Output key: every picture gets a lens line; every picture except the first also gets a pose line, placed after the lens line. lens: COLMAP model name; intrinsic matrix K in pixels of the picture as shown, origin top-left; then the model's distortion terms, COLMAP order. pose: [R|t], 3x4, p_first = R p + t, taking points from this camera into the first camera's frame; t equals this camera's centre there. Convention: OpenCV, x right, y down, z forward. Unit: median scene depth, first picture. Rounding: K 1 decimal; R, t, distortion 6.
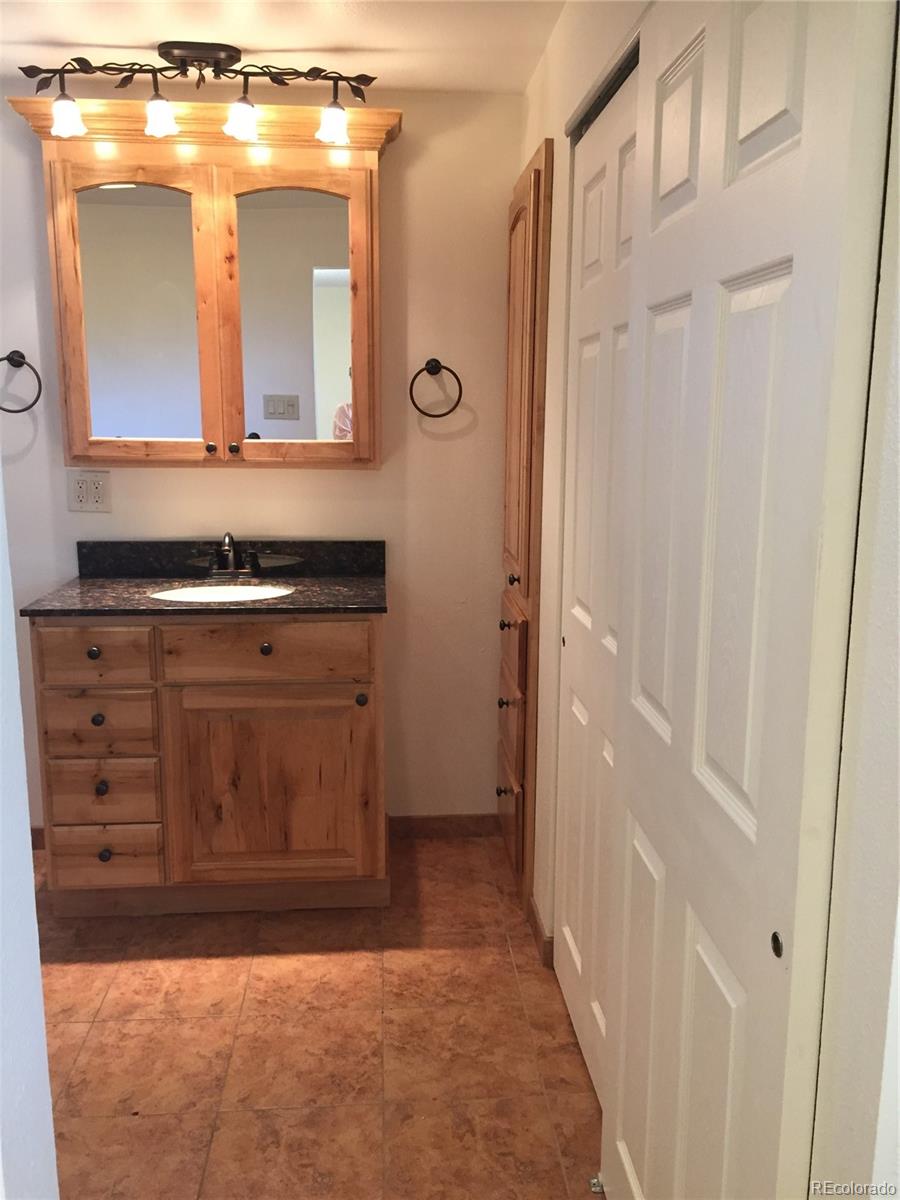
lens RADIAL K [[1032.2, 0, 449.7], [0, 1032.2, 600.7], [0, 0, 1]] dist [0.080837, -0.118069]
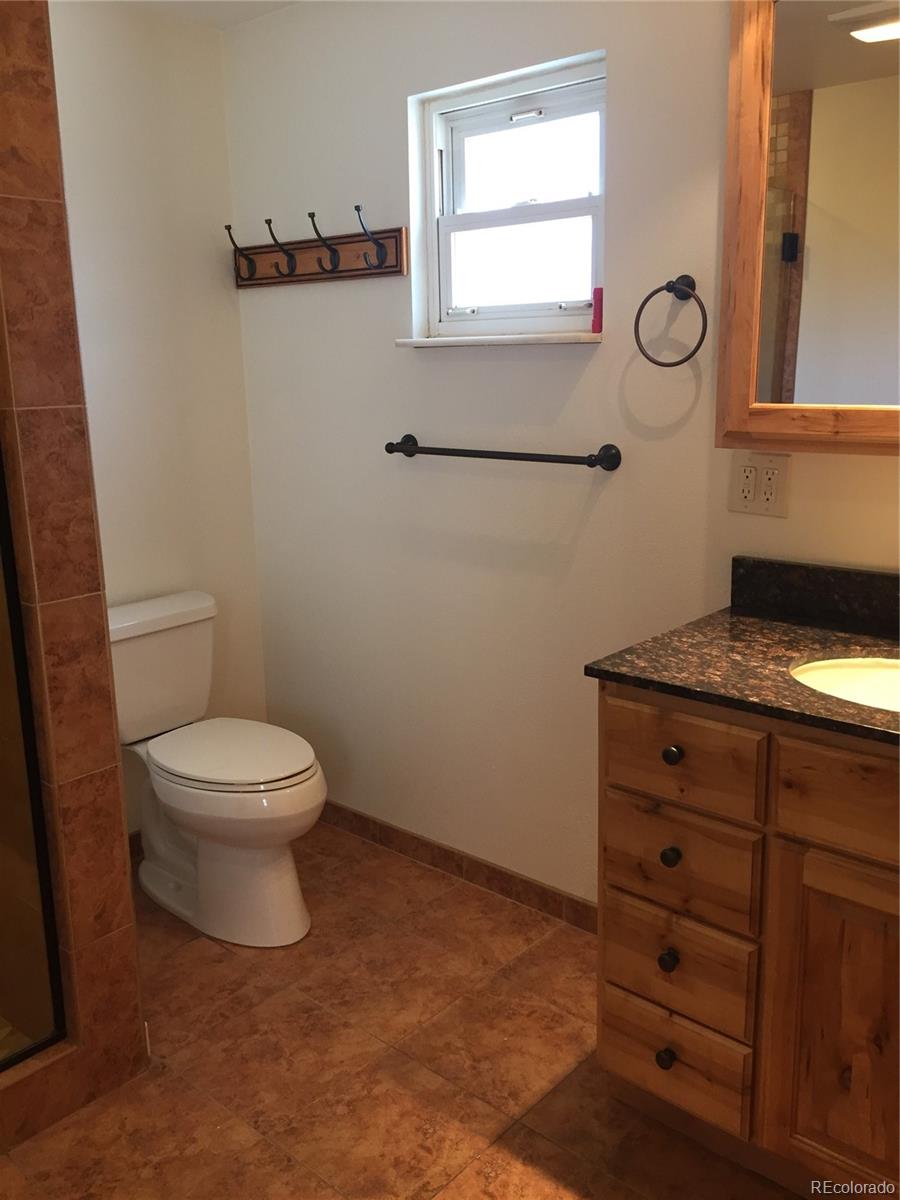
lens RADIAL K [[1032.2, 0, 452.5], [0, 1032.2, 595.0], [0, 0, 1]] dist [0.080837, -0.118069]
pose [[0.693826, 0.142321, -0.705940, -0.006372], [-0.105261, 0.989791, 0.096091, -0.088199], [0.712409, 0.007638, 0.701723, 0.451935]]
